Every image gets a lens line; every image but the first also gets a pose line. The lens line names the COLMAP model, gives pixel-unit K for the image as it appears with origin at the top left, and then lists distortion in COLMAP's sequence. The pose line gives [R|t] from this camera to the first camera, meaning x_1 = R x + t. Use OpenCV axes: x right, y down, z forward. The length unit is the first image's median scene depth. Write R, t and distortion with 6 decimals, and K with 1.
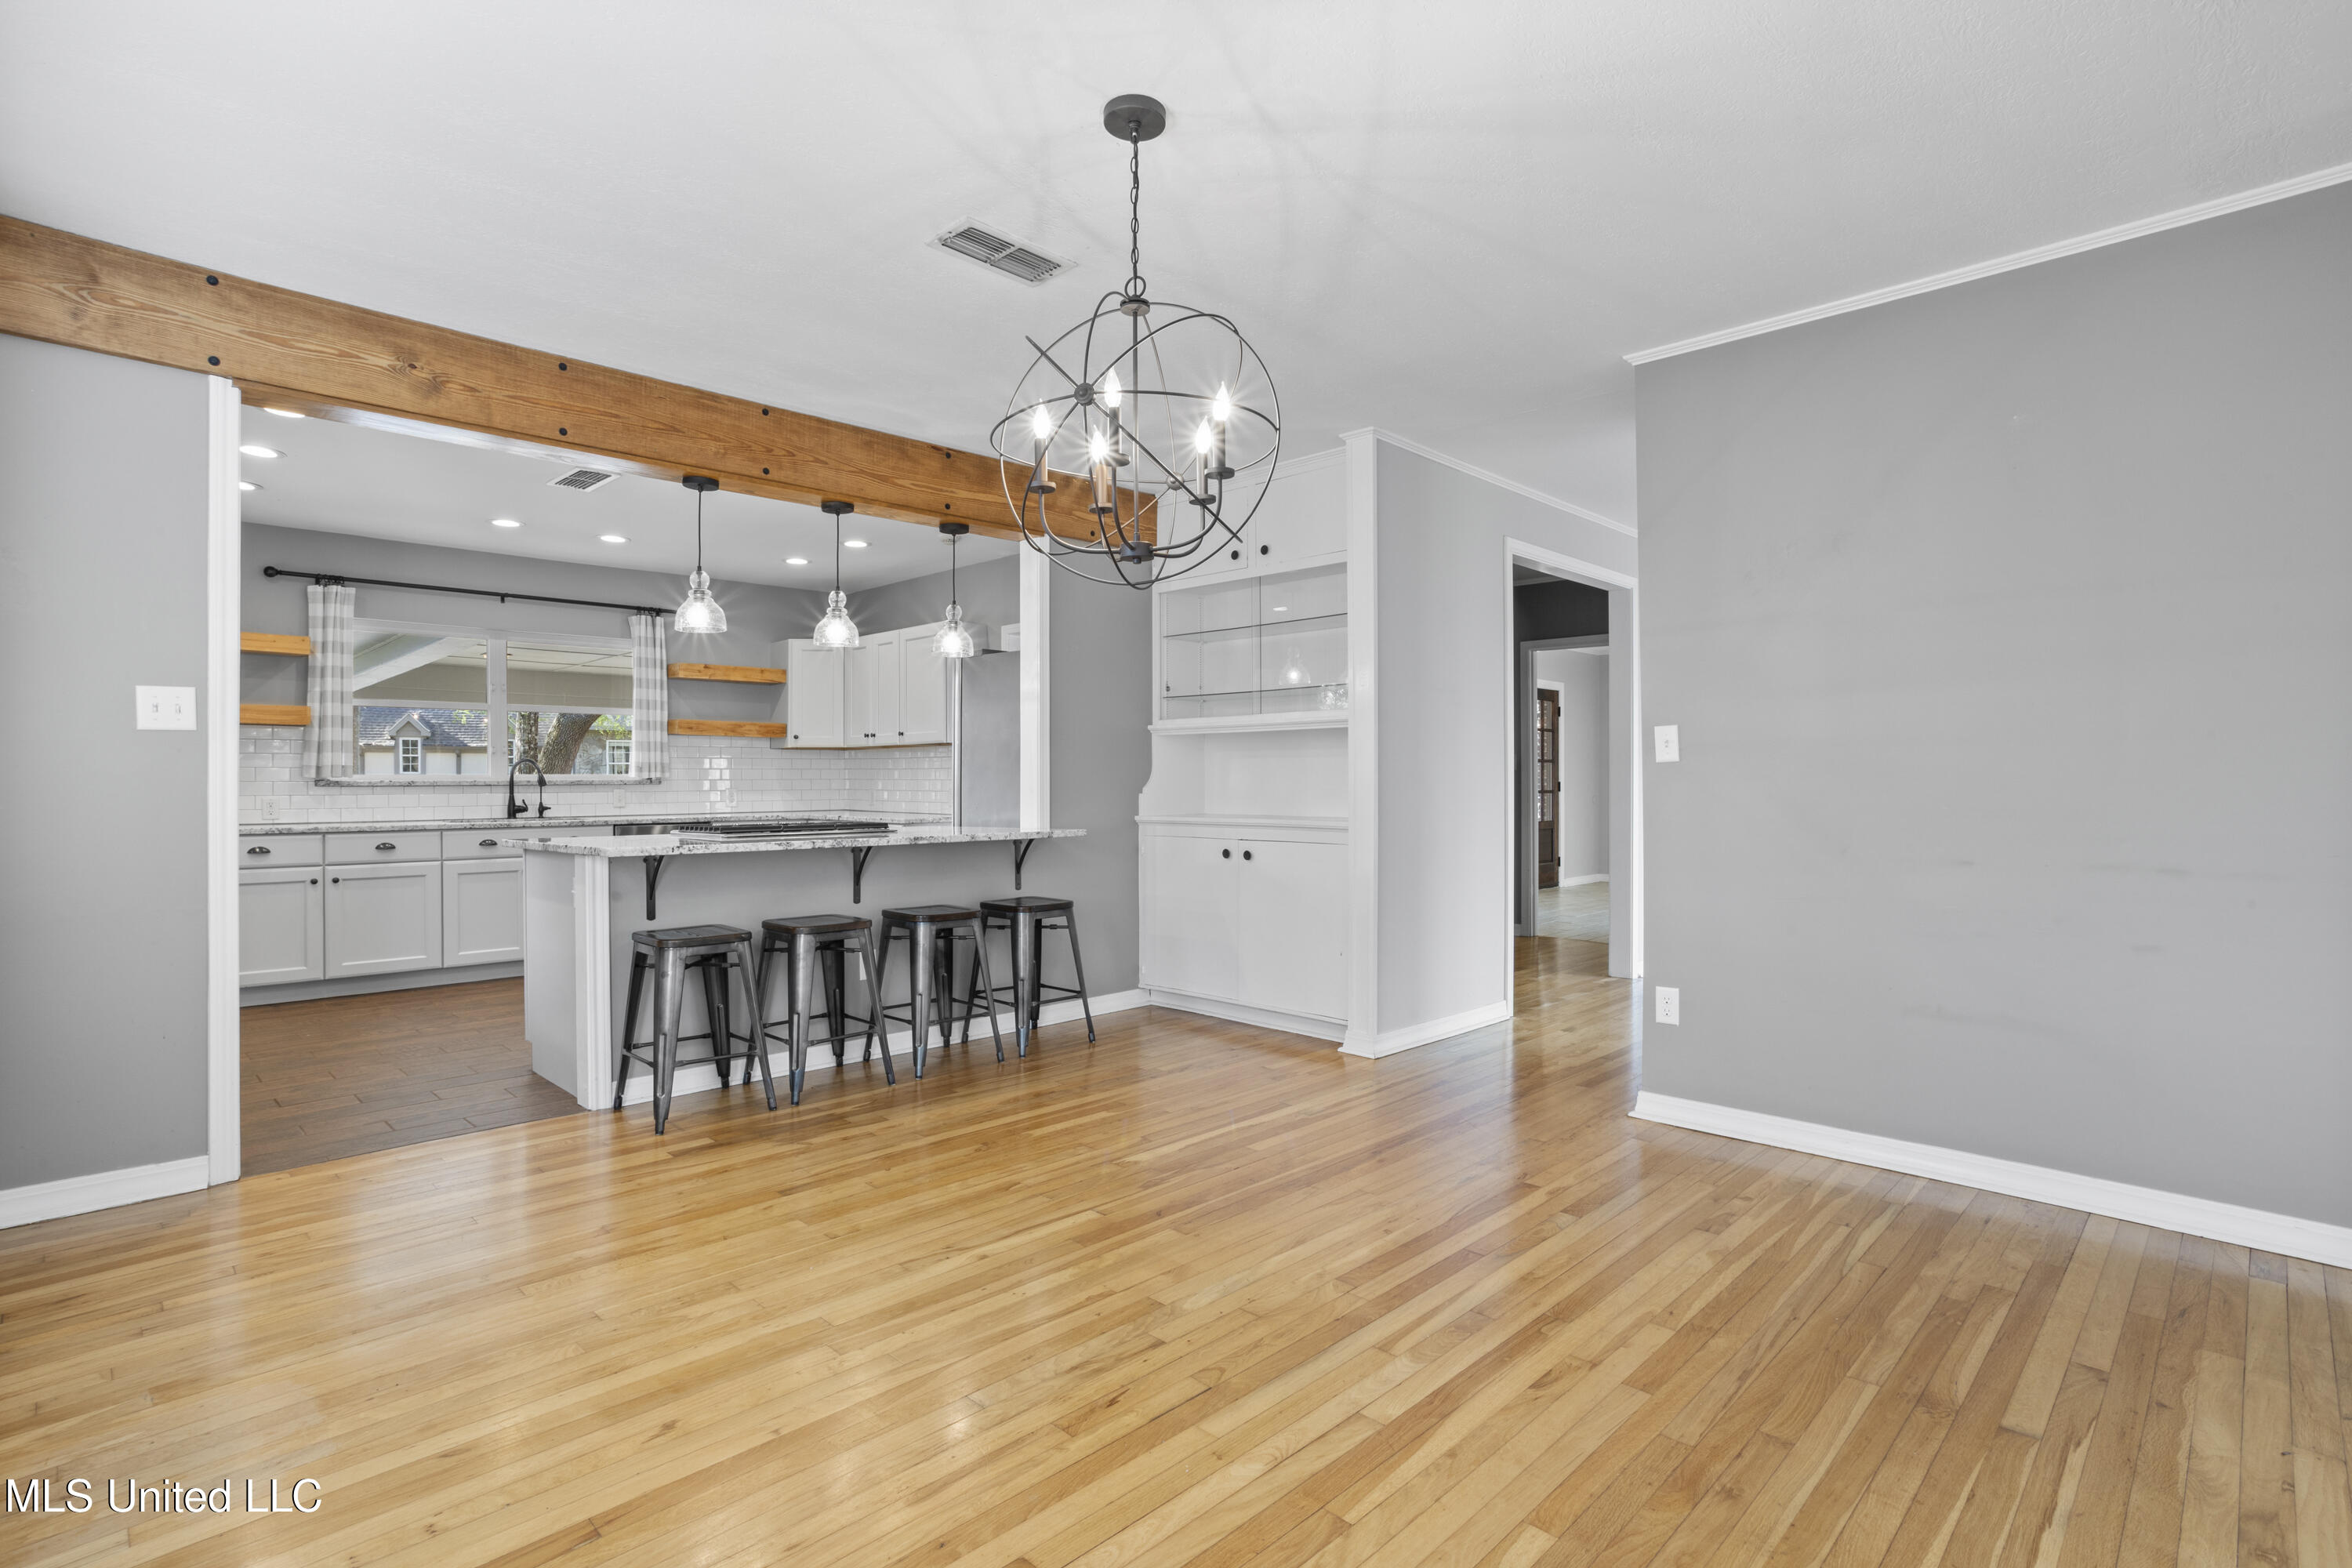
lens RADIAL K [[1090.8, 0, 1179.3], [0, 1090.8, 785.3], [0, 0, 1]] dist [-0.000047, 0.000022]
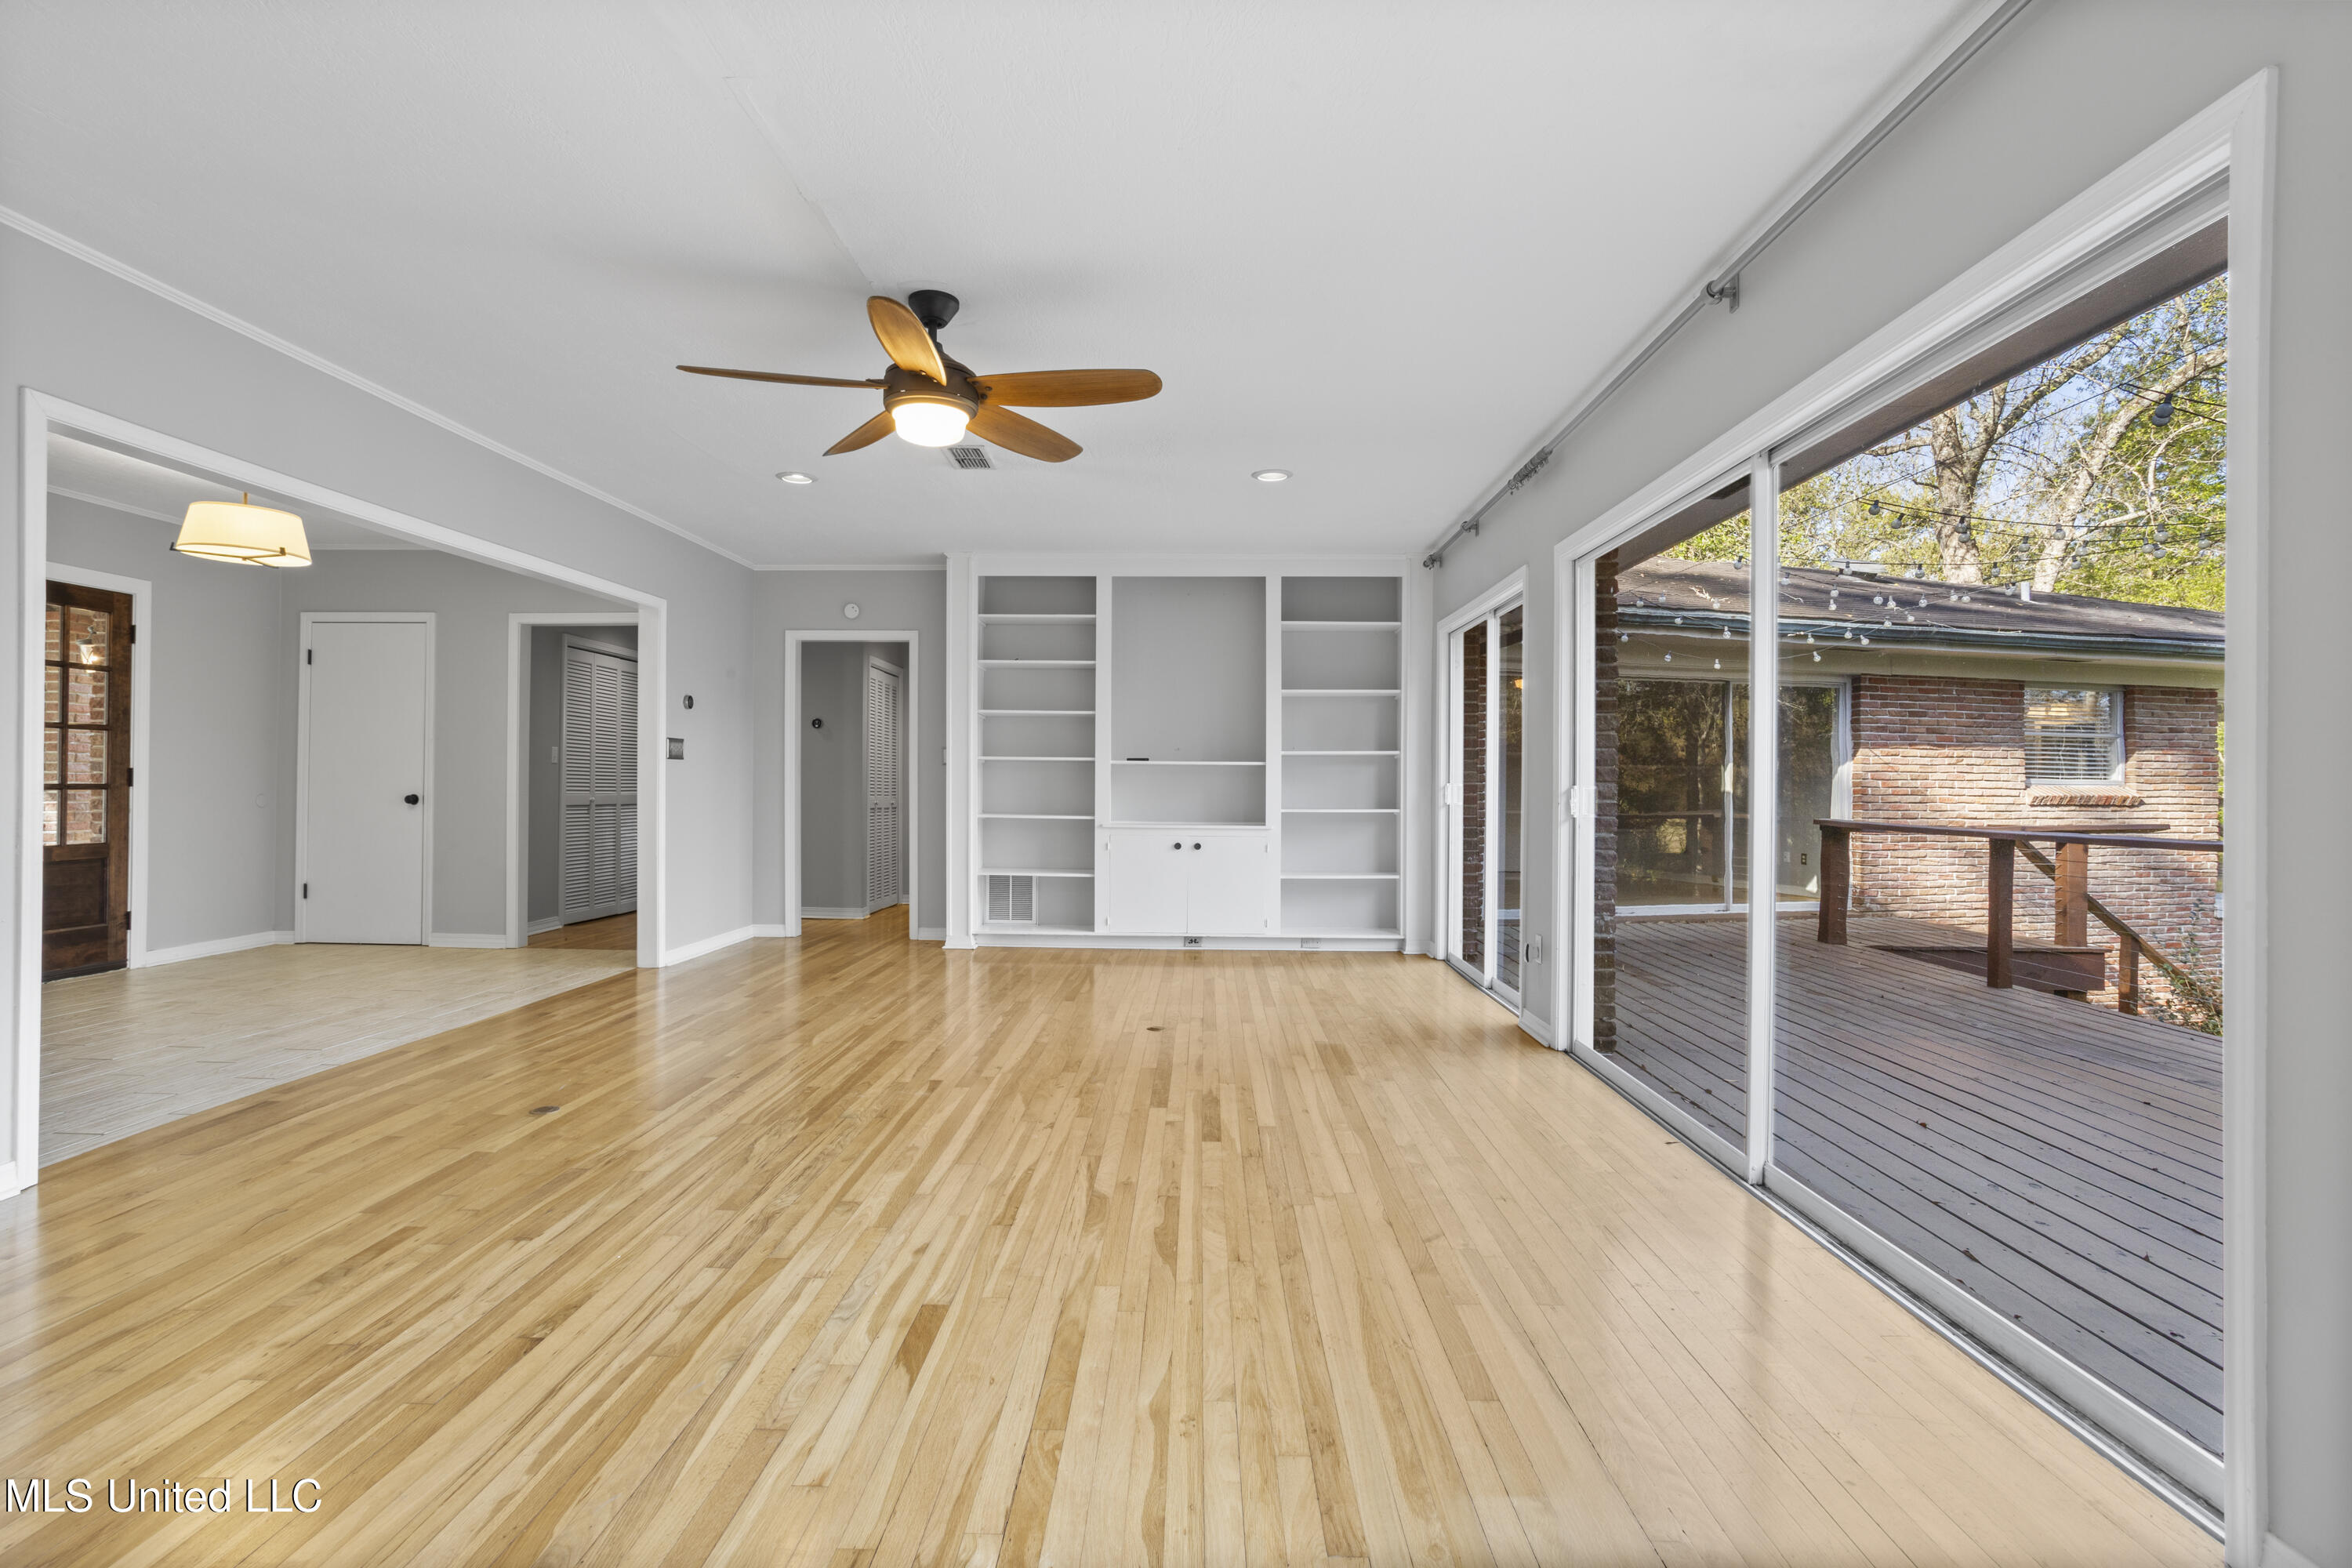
lens RADIAL K [[1133.6, 0, 1158.8], [0, 1133.6, 773.3], [0, 0, 1]] dist [-0.034668, 0.018339]
pose [[0.728923, 0.013982, 0.684453, 0.341696], [-0.007493, 0.999894, -0.012446, 0.002293], [-0.684555, 0.003944, 0.728951, 0.269371]]
